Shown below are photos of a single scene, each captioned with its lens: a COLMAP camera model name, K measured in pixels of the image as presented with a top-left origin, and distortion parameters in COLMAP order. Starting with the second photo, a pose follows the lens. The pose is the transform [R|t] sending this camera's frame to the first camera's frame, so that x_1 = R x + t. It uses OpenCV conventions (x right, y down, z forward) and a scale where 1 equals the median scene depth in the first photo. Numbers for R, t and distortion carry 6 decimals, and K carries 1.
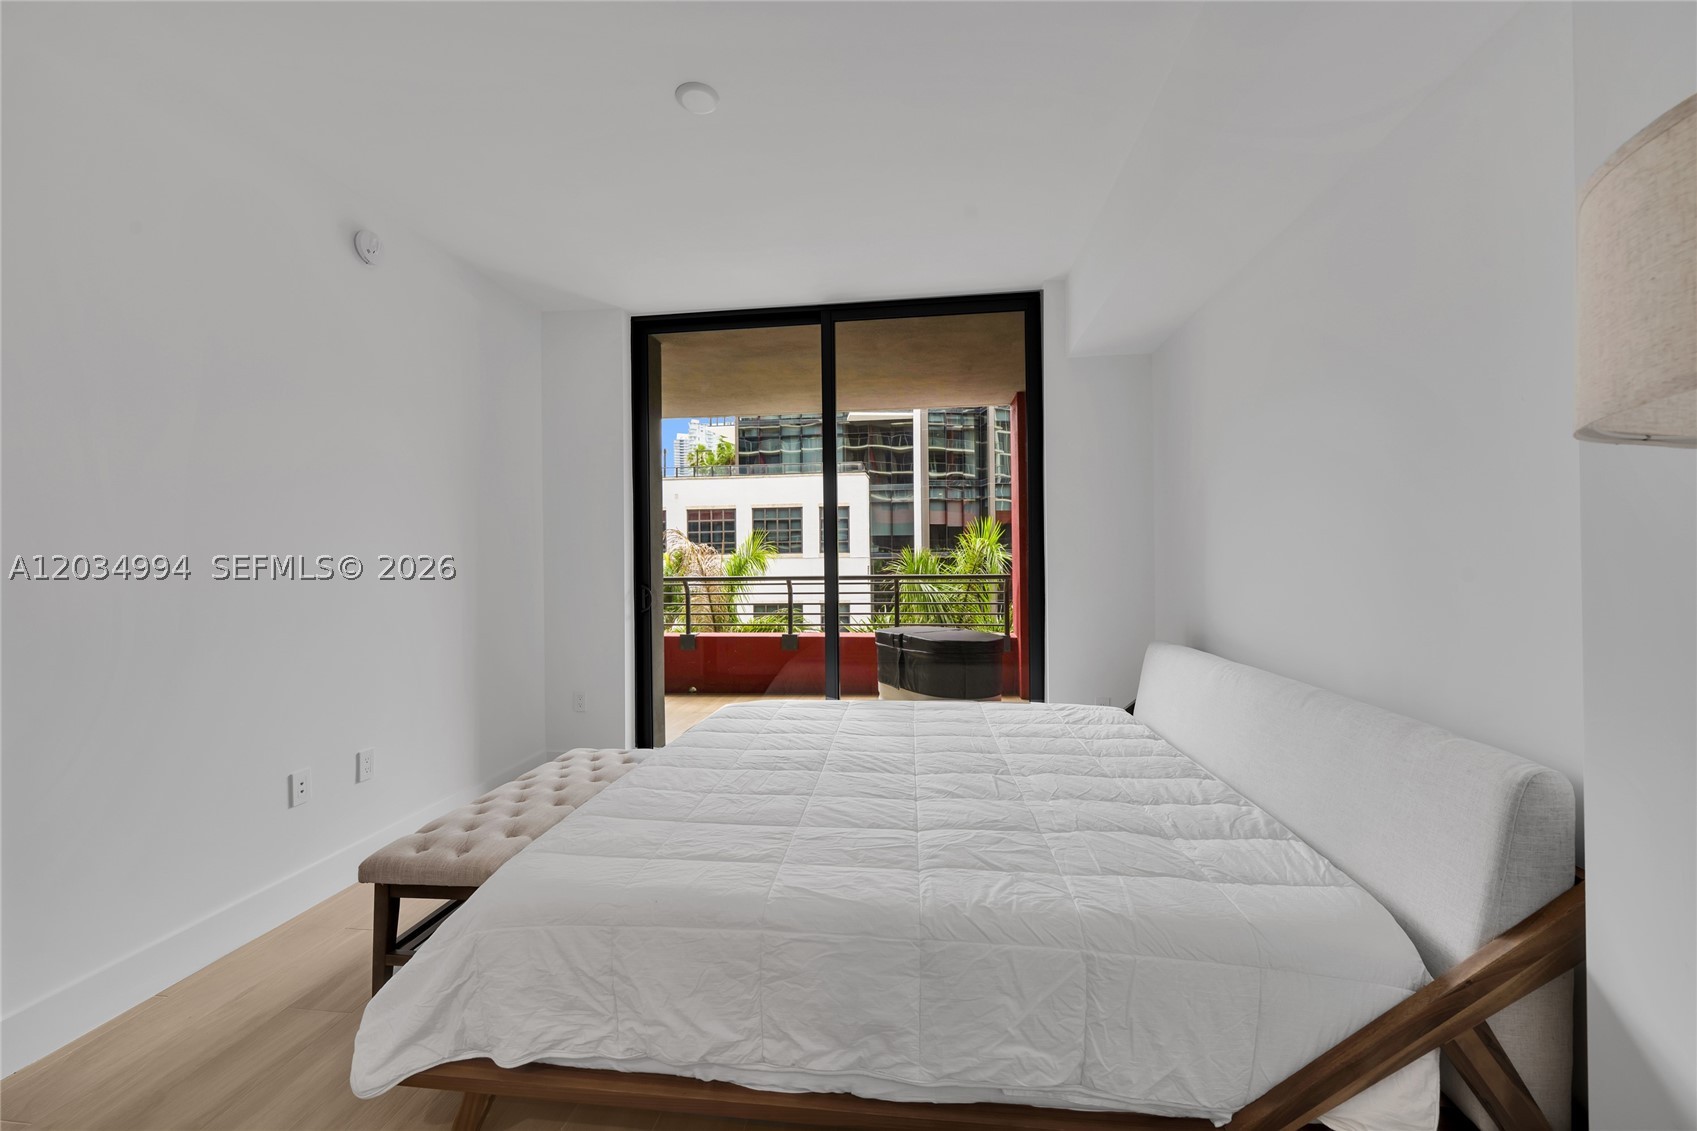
lens RADIAL K [[678.8, 0, 848.5], [0, 678.8, 565.5], [0, 0, 1]] dist [0.001287, 0.000194]
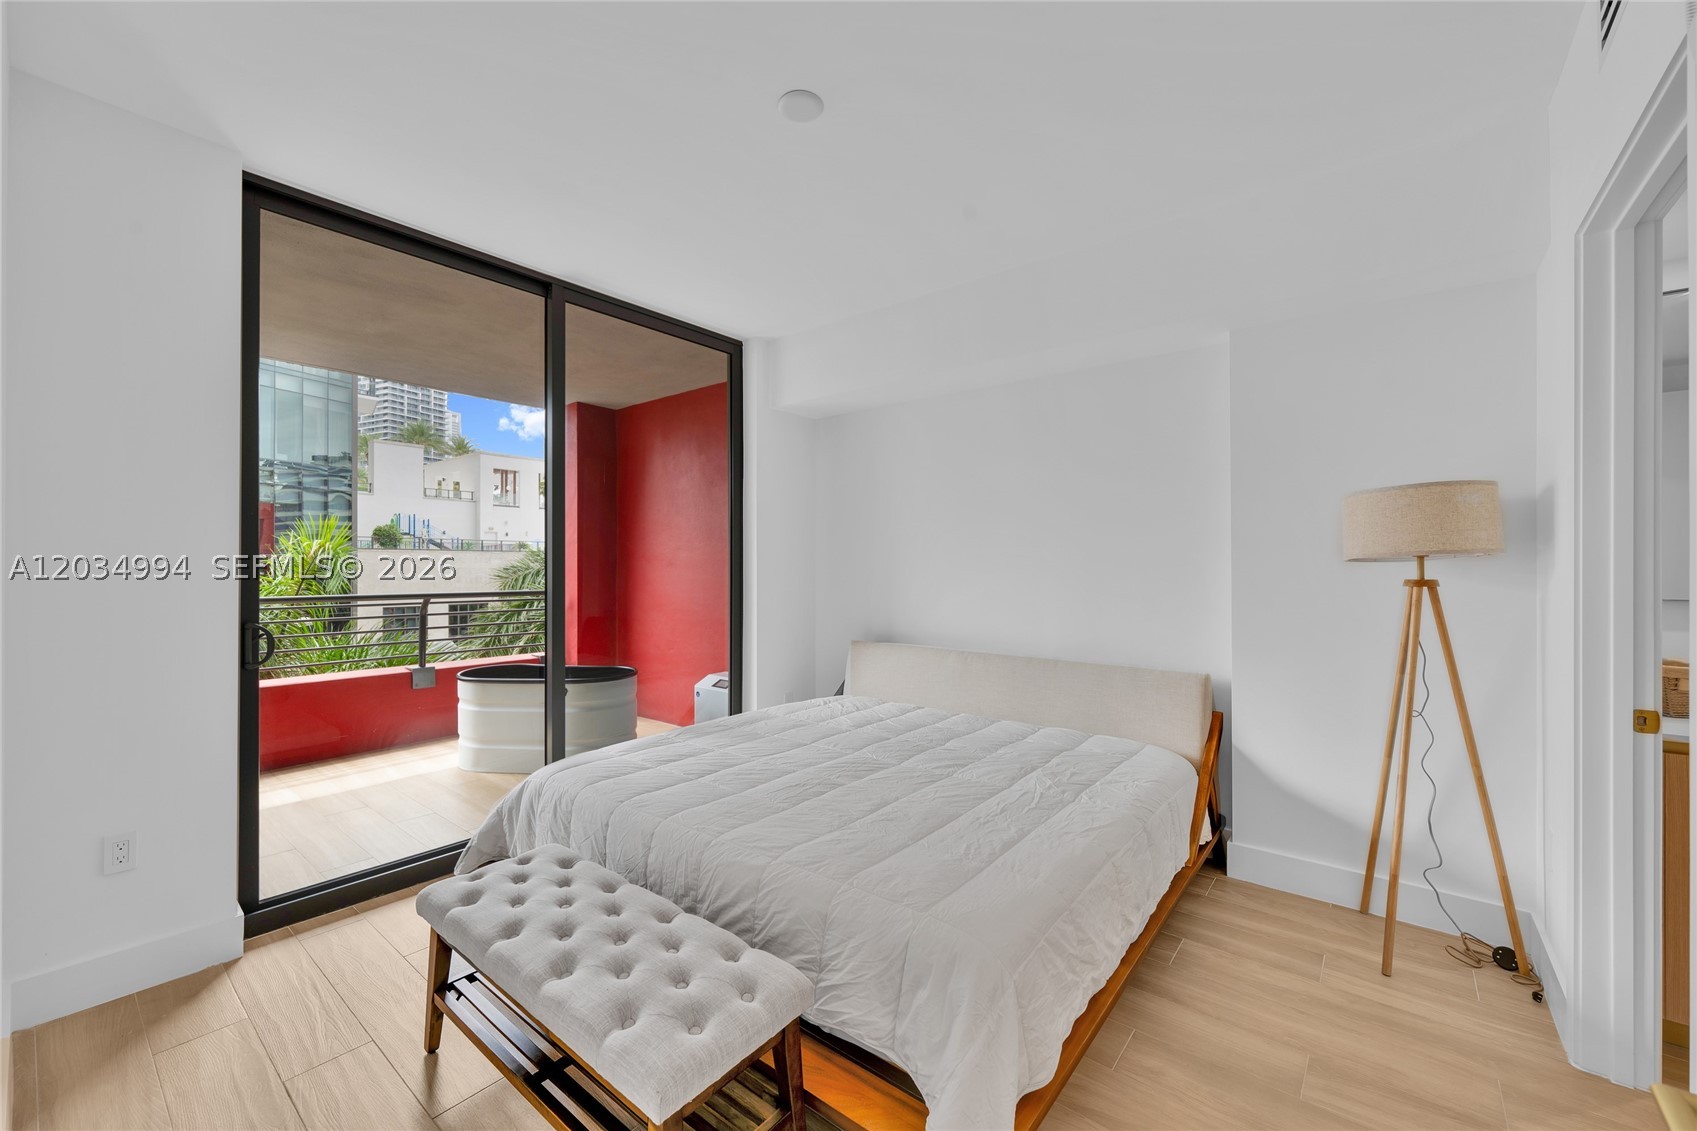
lens RADIAL K [[679.5, 0, 843.4], [0, 679.5, 567.5], [0, 0, 1]] dist [0.002981, -0.000134]
pose [[0.529522, 0.006529, 0.848271, -1.088478], [-0.003670, 0.999979, -0.005405, -0.040893], [-0.848288, -0.000251, 0.529535, 0.484941]]
